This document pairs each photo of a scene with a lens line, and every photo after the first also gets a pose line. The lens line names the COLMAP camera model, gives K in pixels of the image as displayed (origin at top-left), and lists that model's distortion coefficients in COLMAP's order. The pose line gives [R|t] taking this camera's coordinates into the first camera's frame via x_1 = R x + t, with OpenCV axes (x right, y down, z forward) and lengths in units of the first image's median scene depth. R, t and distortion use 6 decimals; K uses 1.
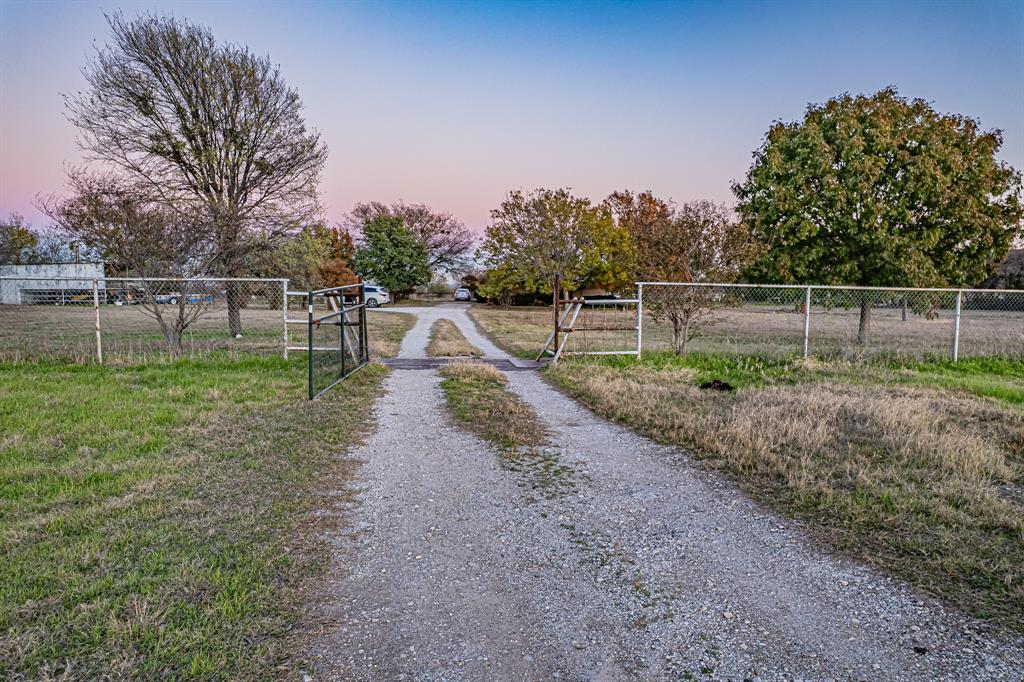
lens RADIAL K [[666.3, 0, 507.1], [0, 666.3, 341.0], [0, 0, 1]] dist [-0.084038, 0.076787]
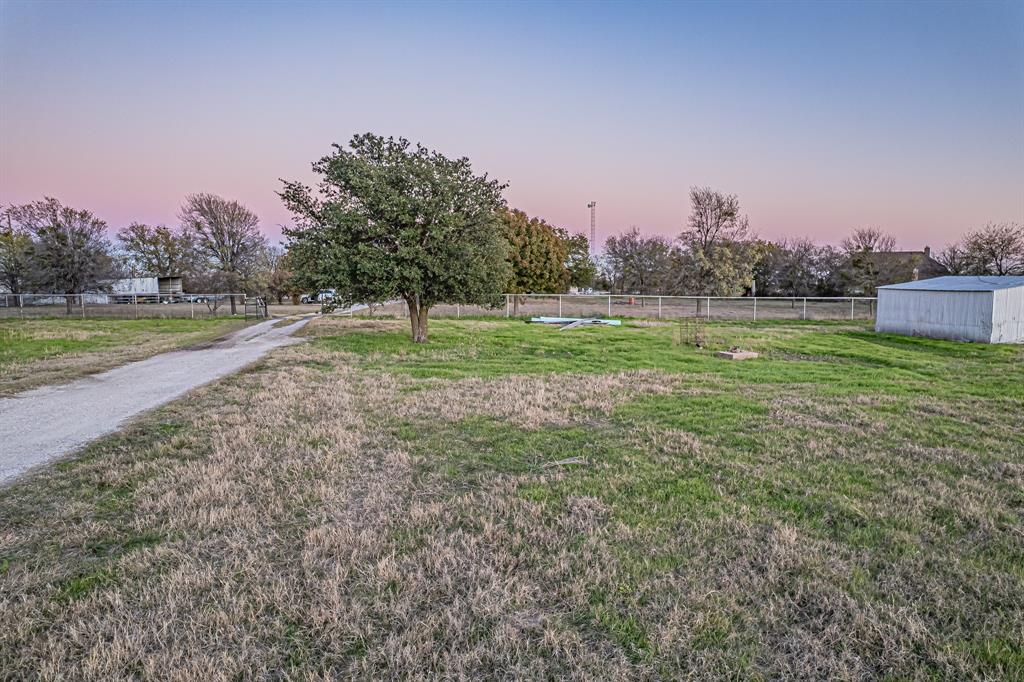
lens RADIAL K [[666.3, 0, 507.1], [0, 666.3, 341.0], [0, 0, 1]] dist [-0.084038, 0.076787]
pose [[0.999648, 0.007245, -0.025524, 0.211681], [-0.007525, 0.999912, -0.010892, 0.035640], [0.025443, 0.011080, 0.999615, -0.446620]]
